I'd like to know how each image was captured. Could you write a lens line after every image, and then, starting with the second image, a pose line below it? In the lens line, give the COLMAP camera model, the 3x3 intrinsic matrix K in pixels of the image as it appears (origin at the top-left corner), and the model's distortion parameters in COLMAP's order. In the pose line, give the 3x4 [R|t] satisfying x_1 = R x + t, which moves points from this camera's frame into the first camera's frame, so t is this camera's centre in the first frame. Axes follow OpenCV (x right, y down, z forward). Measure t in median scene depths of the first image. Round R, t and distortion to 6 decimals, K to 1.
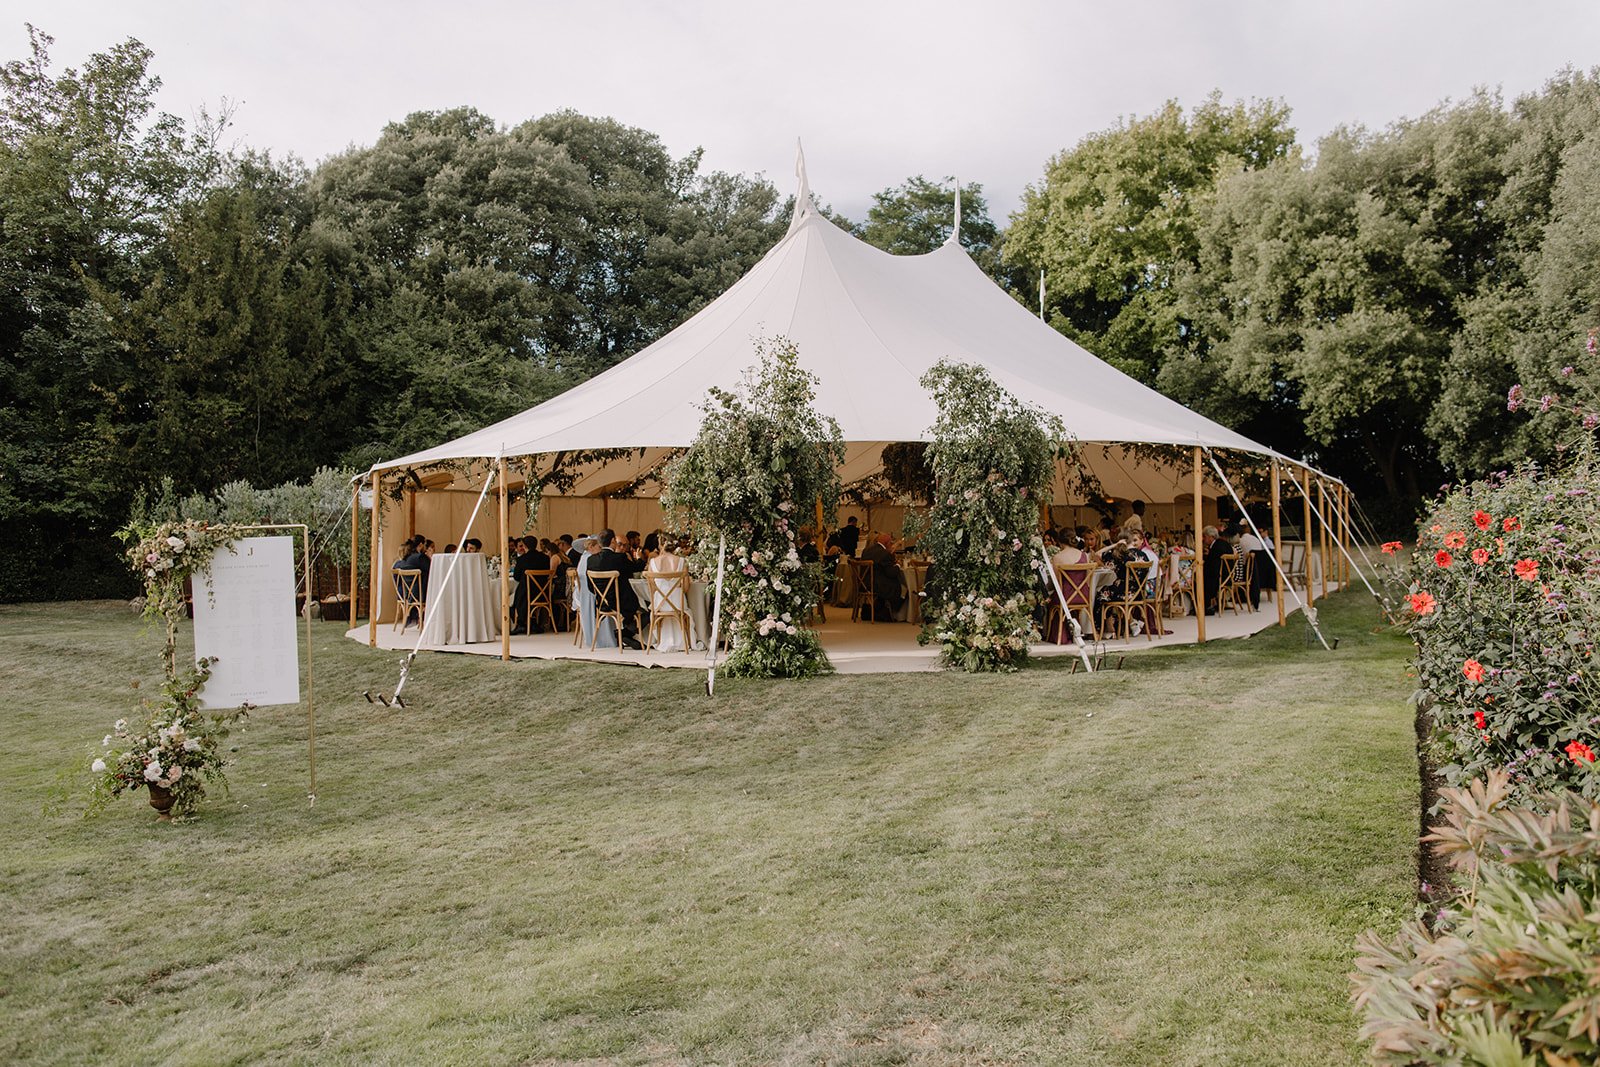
lens RADIAL K [[1143.0, 0, 794.7], [0, 1143.0, 521.2], [0, 0, 1]] dist [-0.000104, -0.004842]
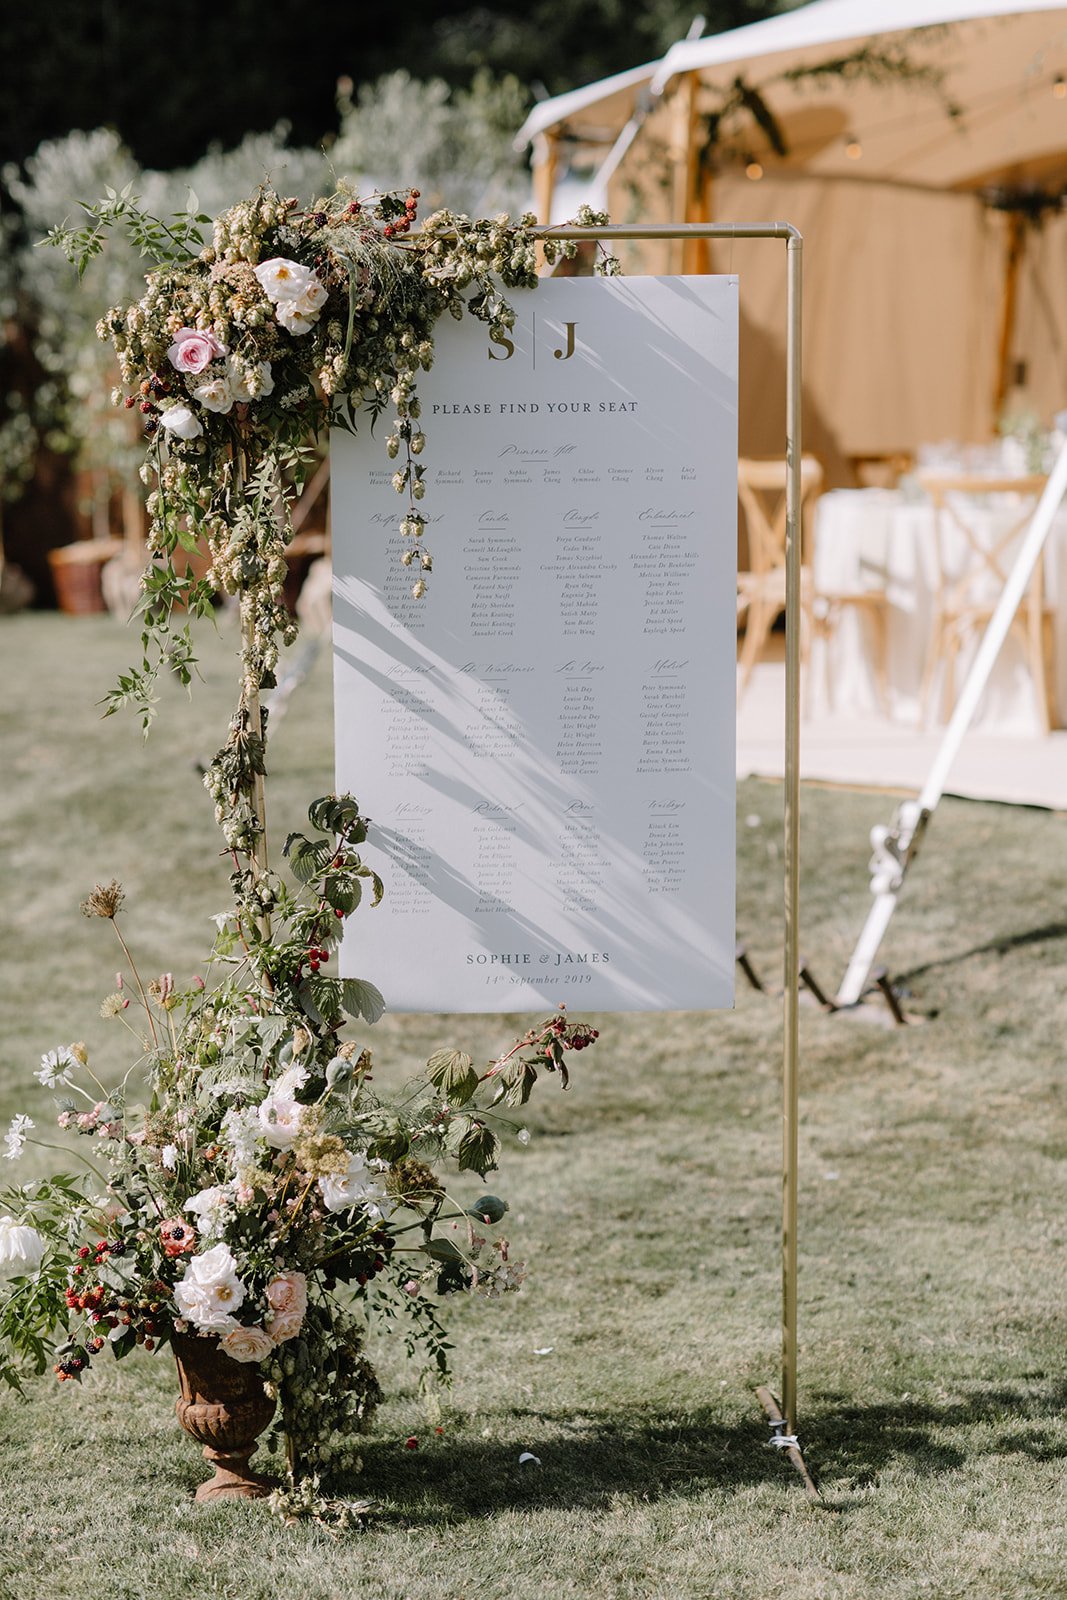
lens RADIAL K [[4082.5, 0, 537.4], [0, 4082.5, 805.6], [0, 0, 1]] dist [0.144189, 0.000000]
pose [[0.949319, 0.059970, -0.308540, -0.051957], [-0.023774, 0.992518, 0.119764, 0.004810], [0.313413, -0.106360, 0.943642, 0.053409]]
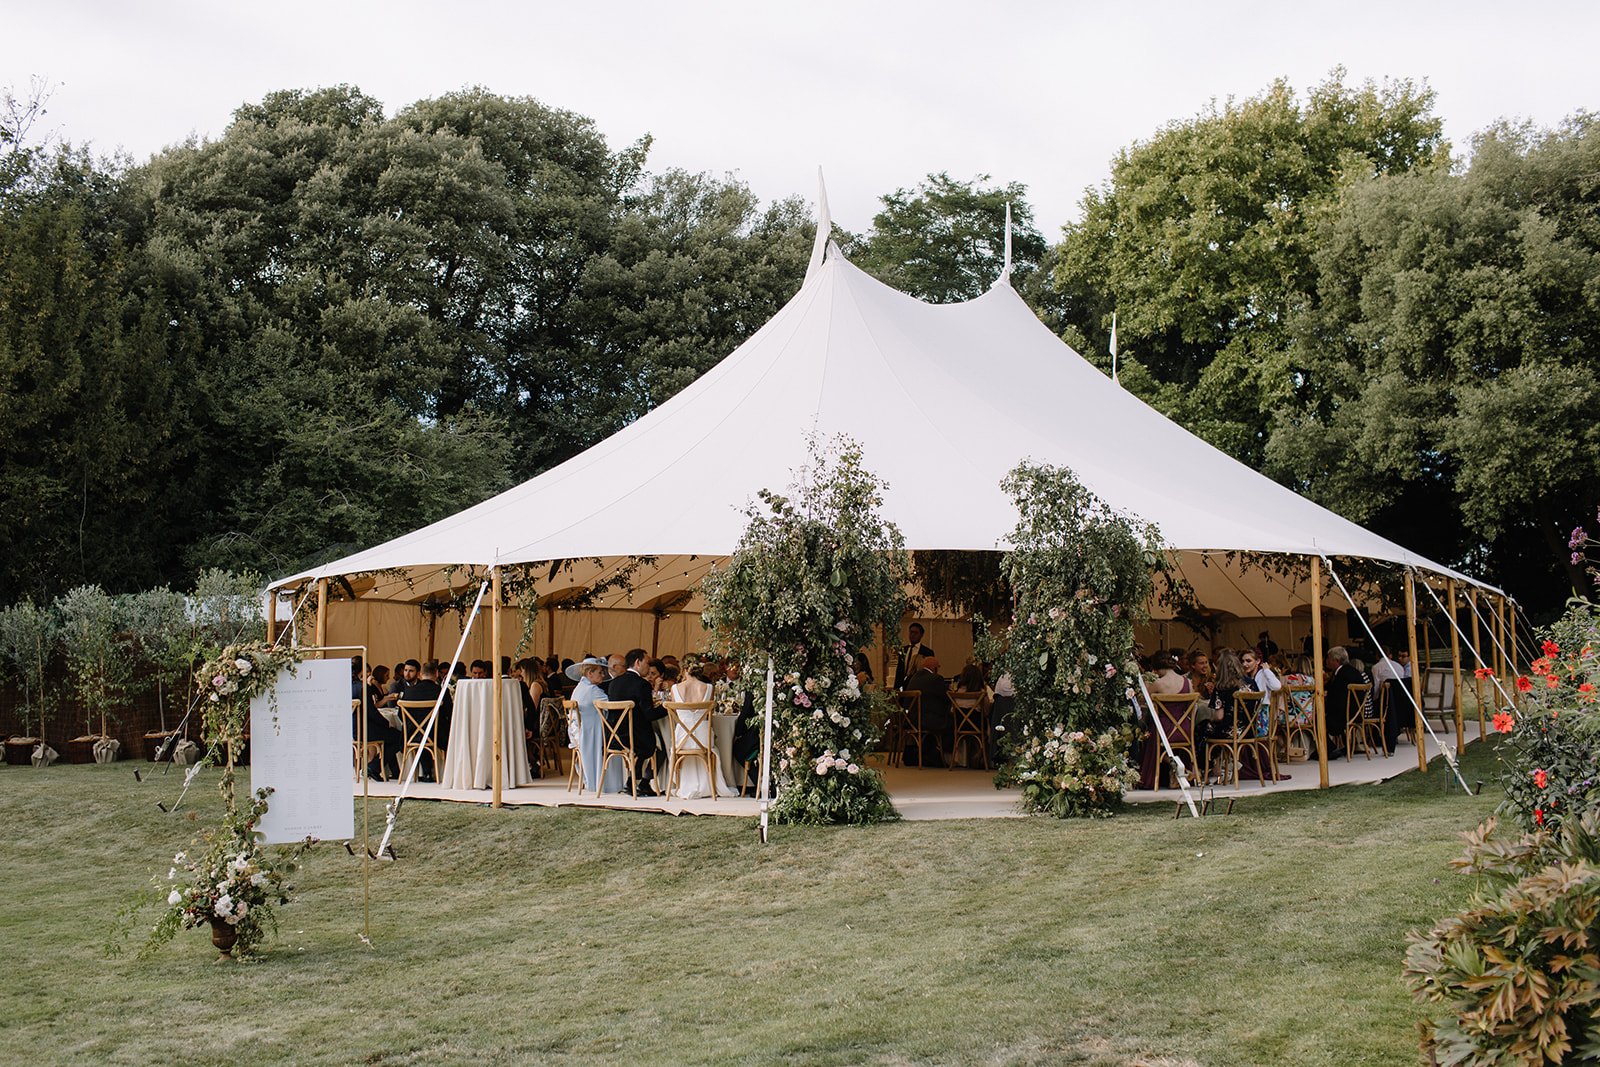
lens RADIAL K [[1580.4, 0, 794.2], [0, 1580.4, 522.6], [0, 0, 1]] dist [-0.010439, 0.000000]
pose [[0.999870, 0.004836, 0.015380, -0.022168], [-0.003698, 0.997312, -0.073176, -0.001100], [-0.015692, 0.073110, 0.997200, -0.070076]]
